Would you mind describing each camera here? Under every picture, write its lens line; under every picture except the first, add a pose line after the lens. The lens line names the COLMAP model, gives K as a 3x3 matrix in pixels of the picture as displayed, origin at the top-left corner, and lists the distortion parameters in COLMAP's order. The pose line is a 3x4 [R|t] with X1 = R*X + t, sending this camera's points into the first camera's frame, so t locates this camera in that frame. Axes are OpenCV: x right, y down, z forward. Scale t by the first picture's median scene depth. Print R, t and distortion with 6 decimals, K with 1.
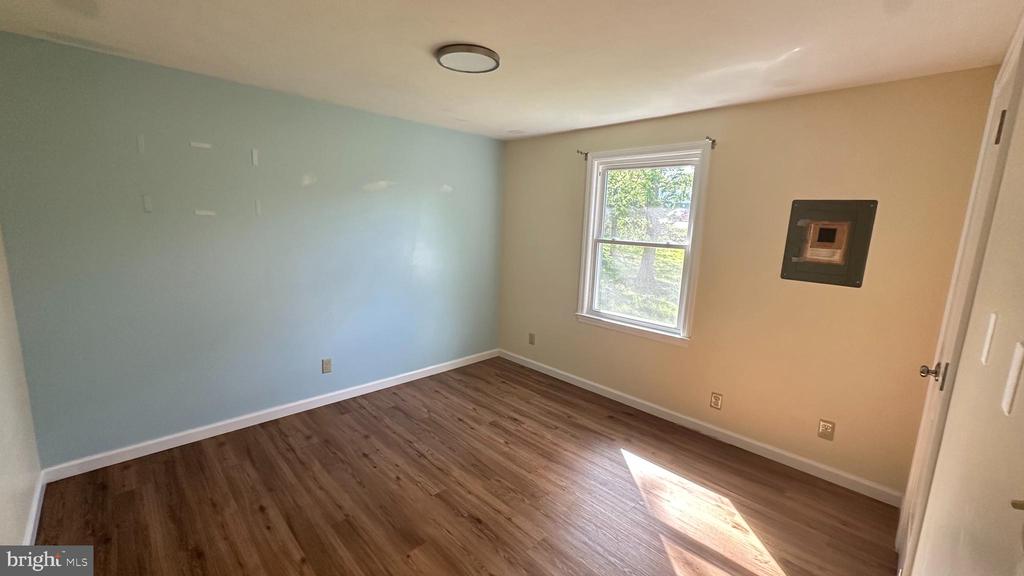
lens RADIAL K [[409.1, 0, 512.3], [0, 409.1, 289.2], [0, 0, 1]] dist [-0.004173, 0.000770]
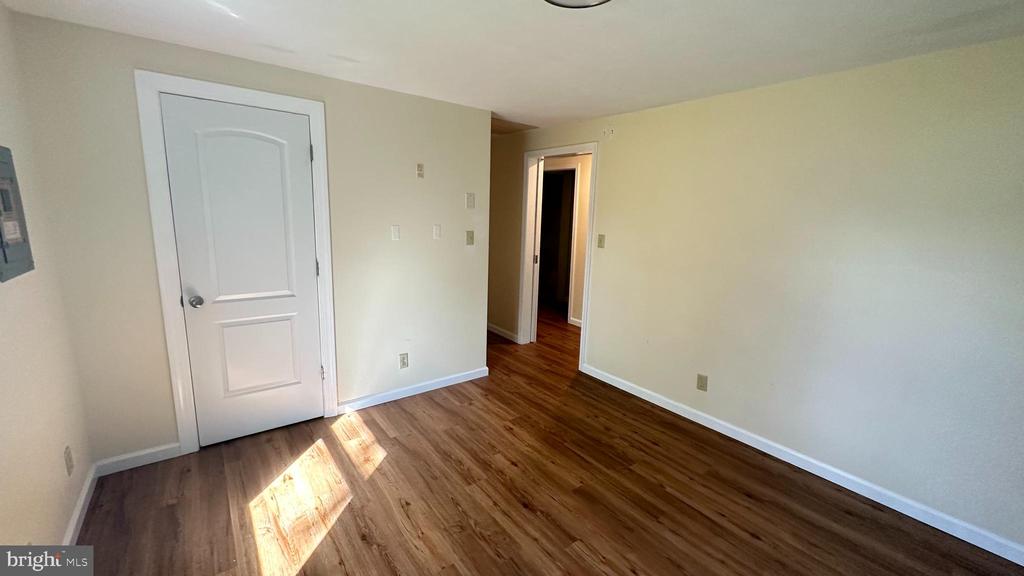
lens RADIAL K [[409.1, 0, 512.8], [0, 409.1, 286.3], [0, 0, 1]] dist [-0.004173, 0.000770]
pose [[-0.990411, -0.090467, 0.104412, -0.103283], [-0.048848, 0.936269, 0.347872, -0.293100], [-0.129229, 0.339436, -0.931710, 1.709651]]
